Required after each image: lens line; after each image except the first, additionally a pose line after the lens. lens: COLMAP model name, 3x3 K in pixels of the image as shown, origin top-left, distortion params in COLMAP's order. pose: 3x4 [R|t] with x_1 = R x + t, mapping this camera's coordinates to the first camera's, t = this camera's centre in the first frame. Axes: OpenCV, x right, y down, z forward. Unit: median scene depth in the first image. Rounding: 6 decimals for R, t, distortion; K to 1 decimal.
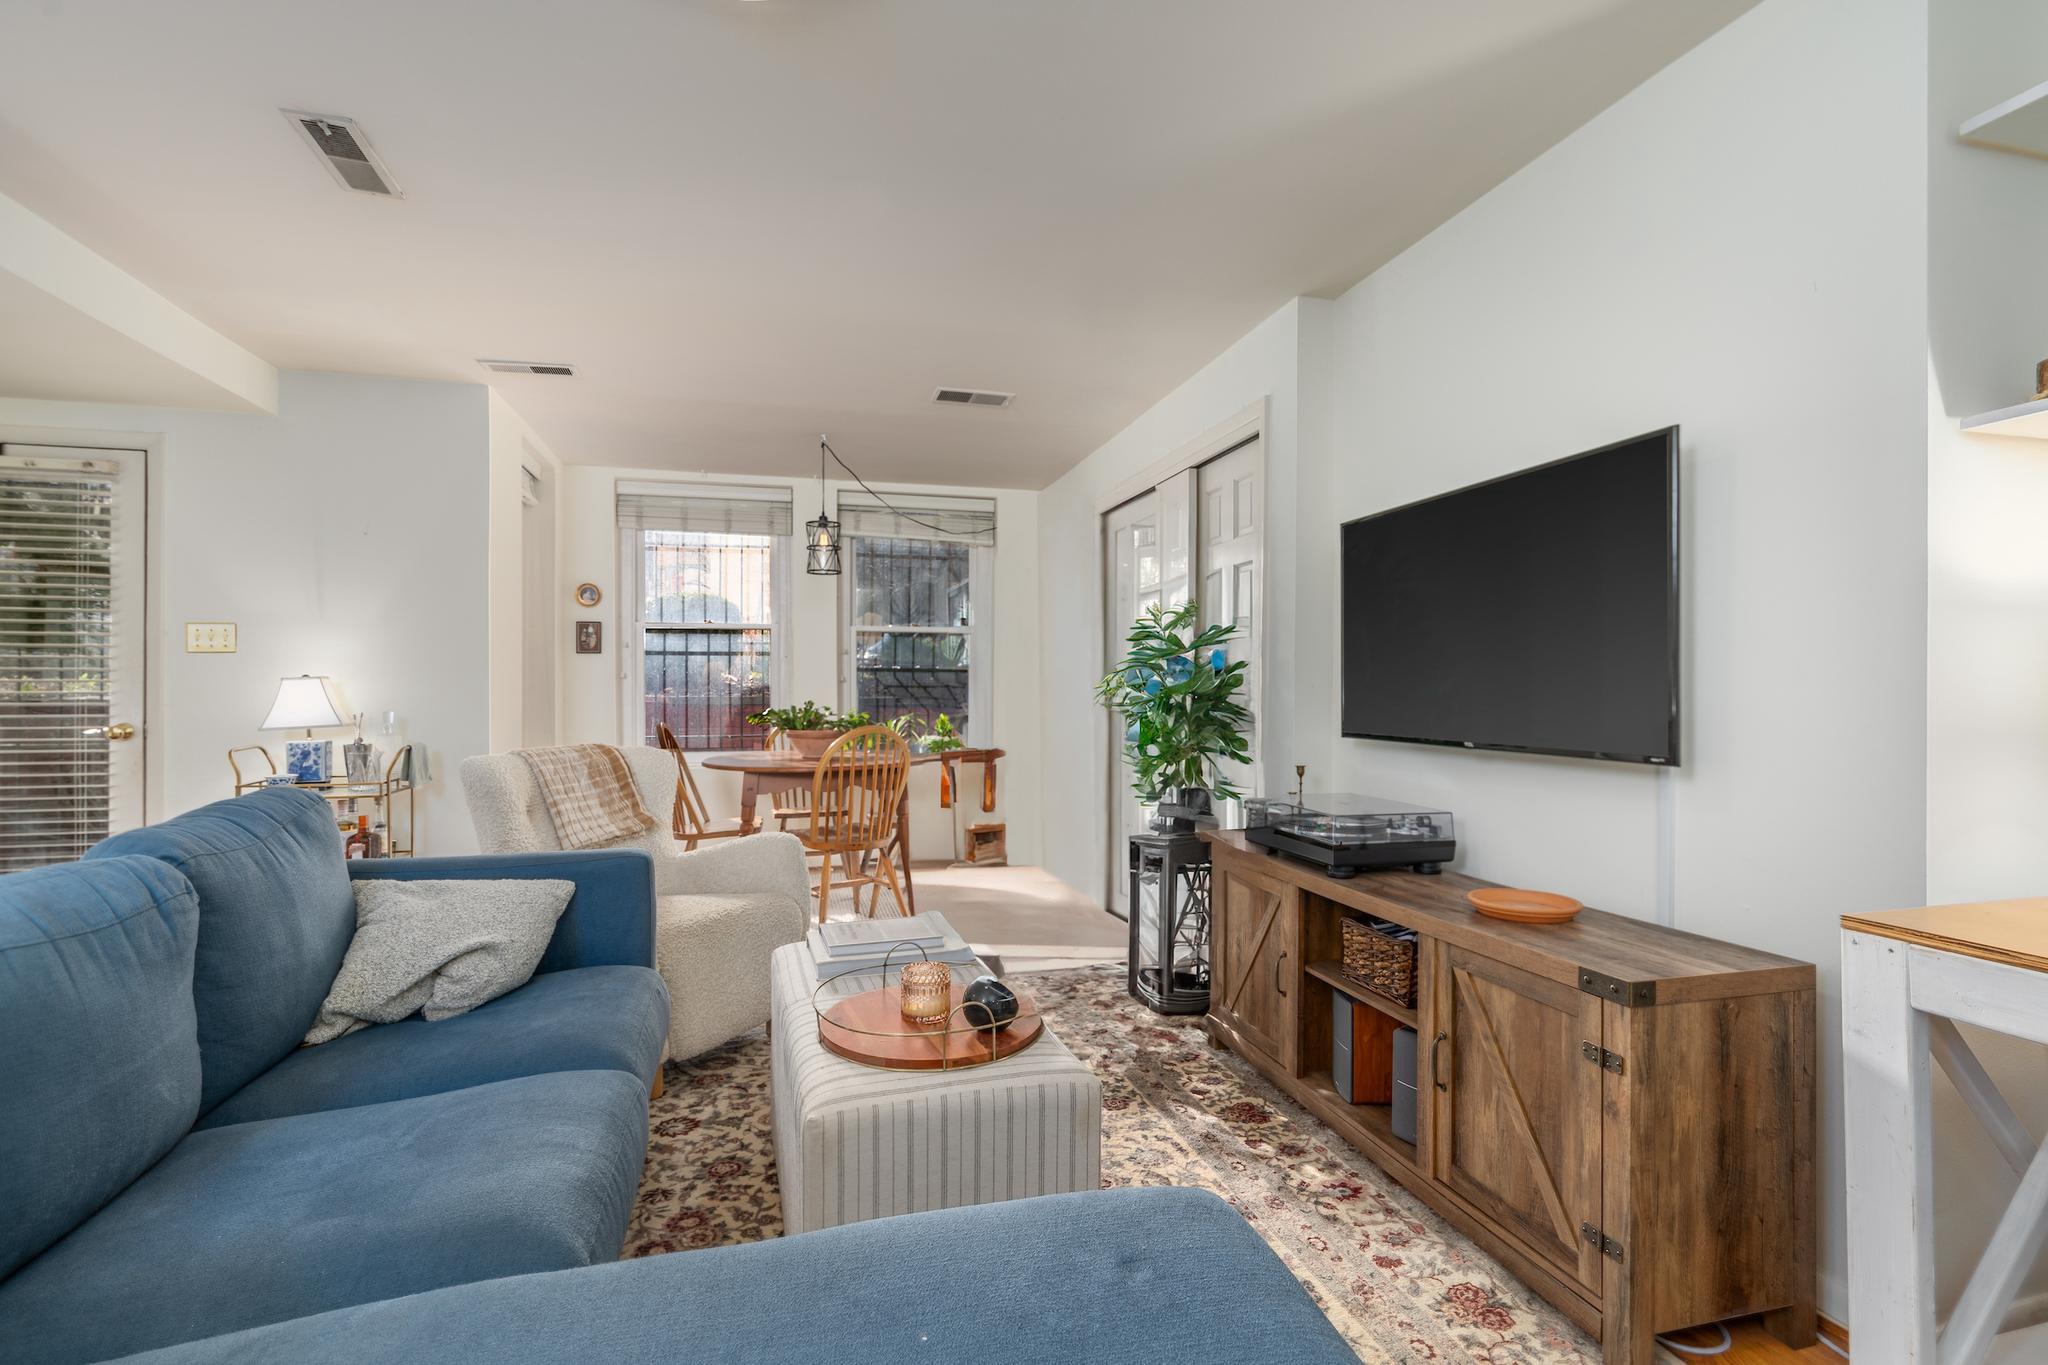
lens RADIAL K [[961.3, 0, 1025.1], [0, 961.3, 685.1], [0, 0, 1]] dist [-0.000280, -0.000040]
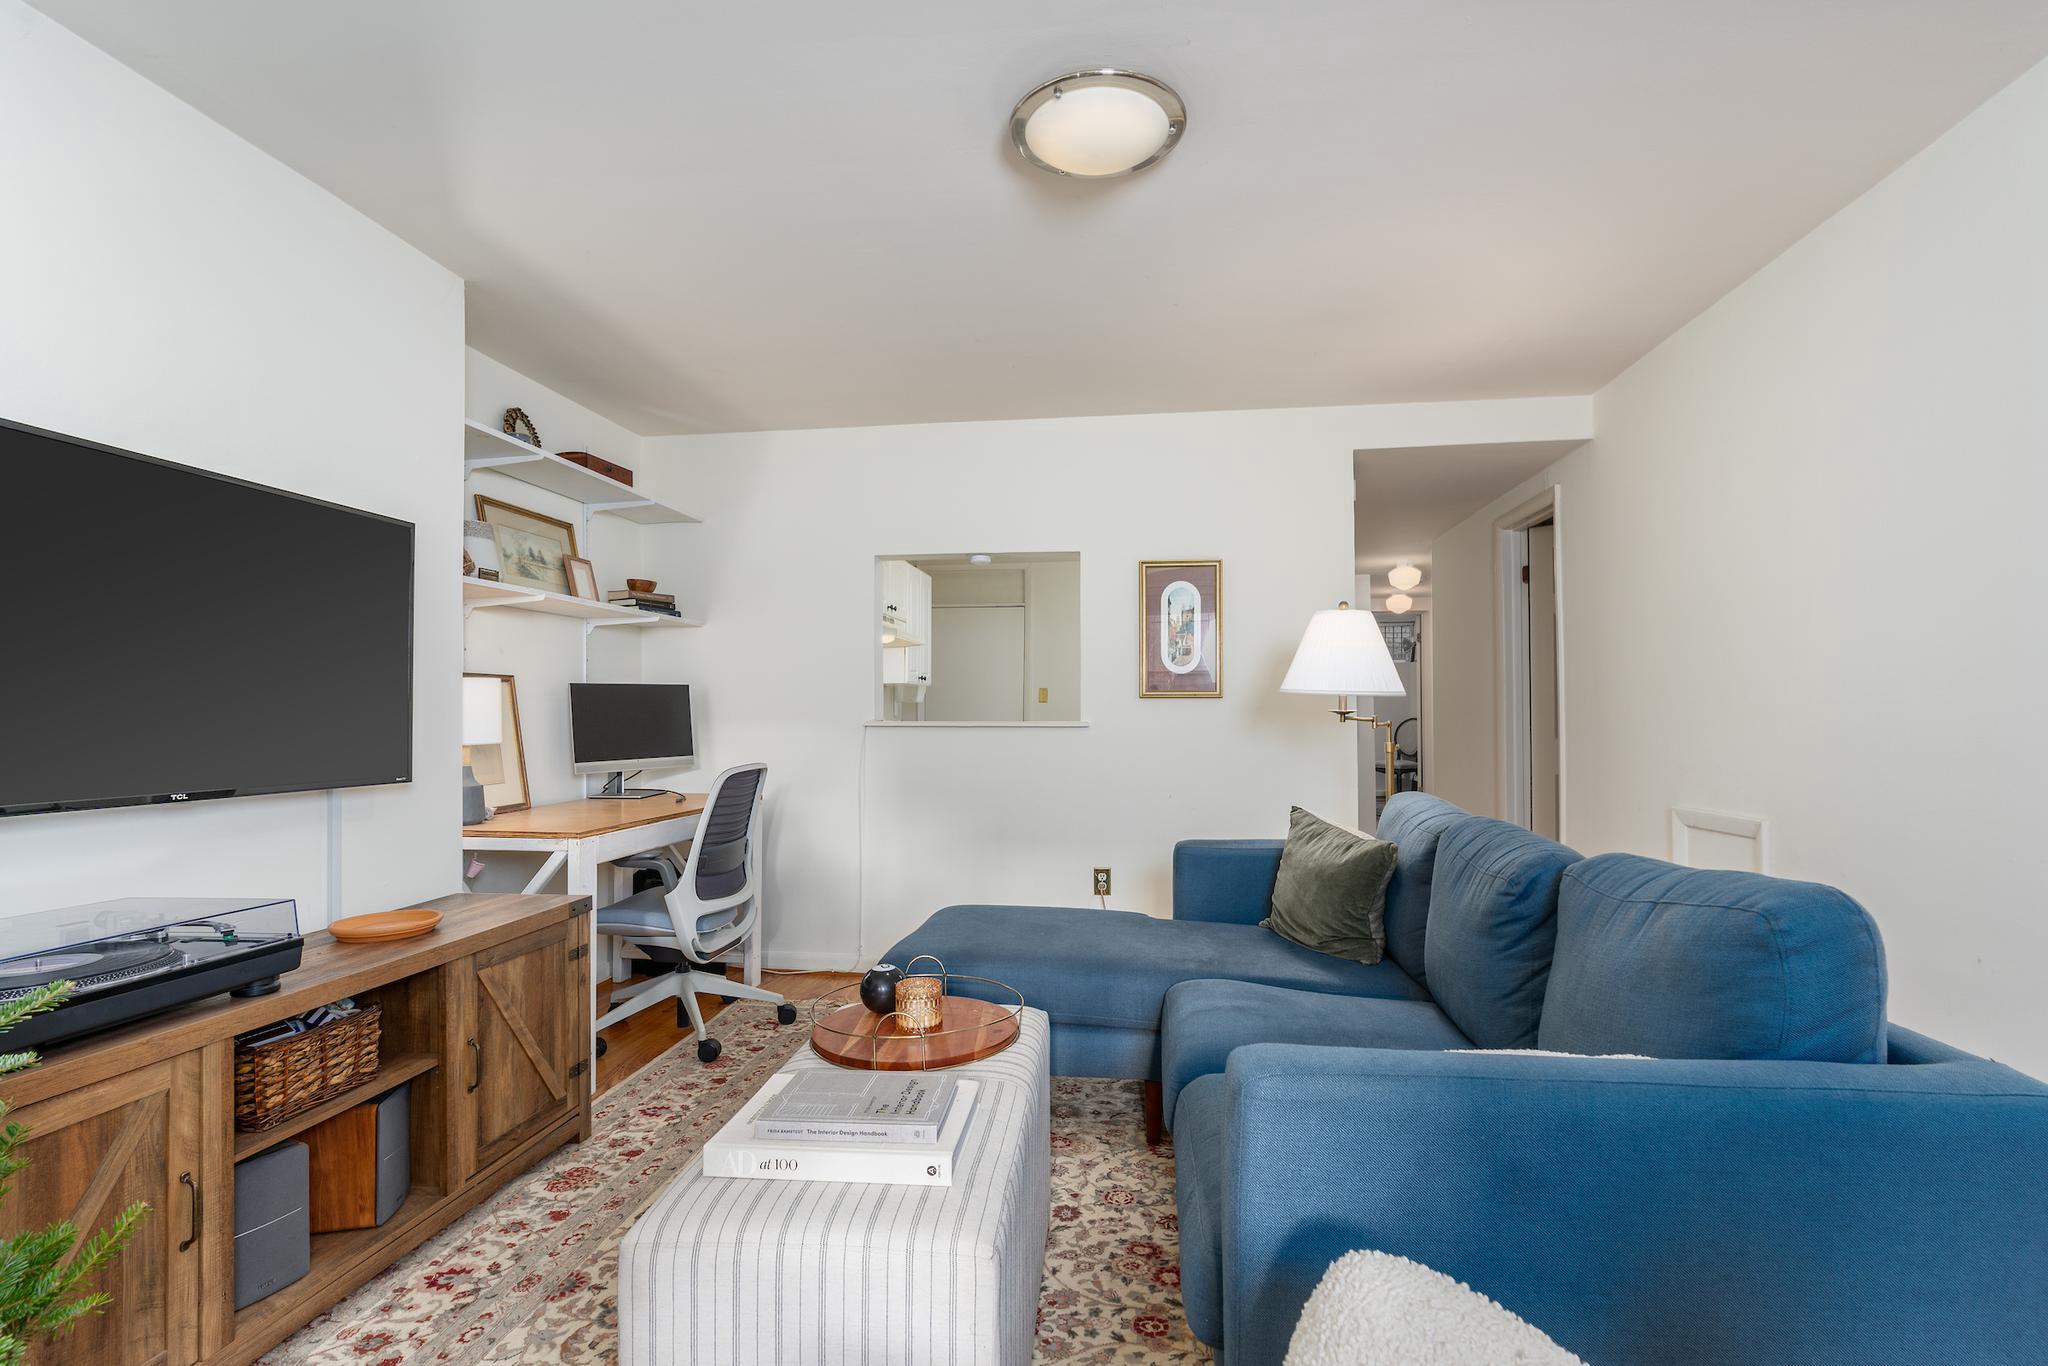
lens RADIAL K [[961.3, 0, 1027.0], [0, 961.3, 696.8], [0, 0, 1]] dist [-0.000280, -0.000040]
pose [[-0.921383, 0.003522, 0.388640, -0.606978], [-0.004982, 0.999770, -0.020872, -0.007778], [-0.388624, -0.021167, -0.921153, 1.879306]]
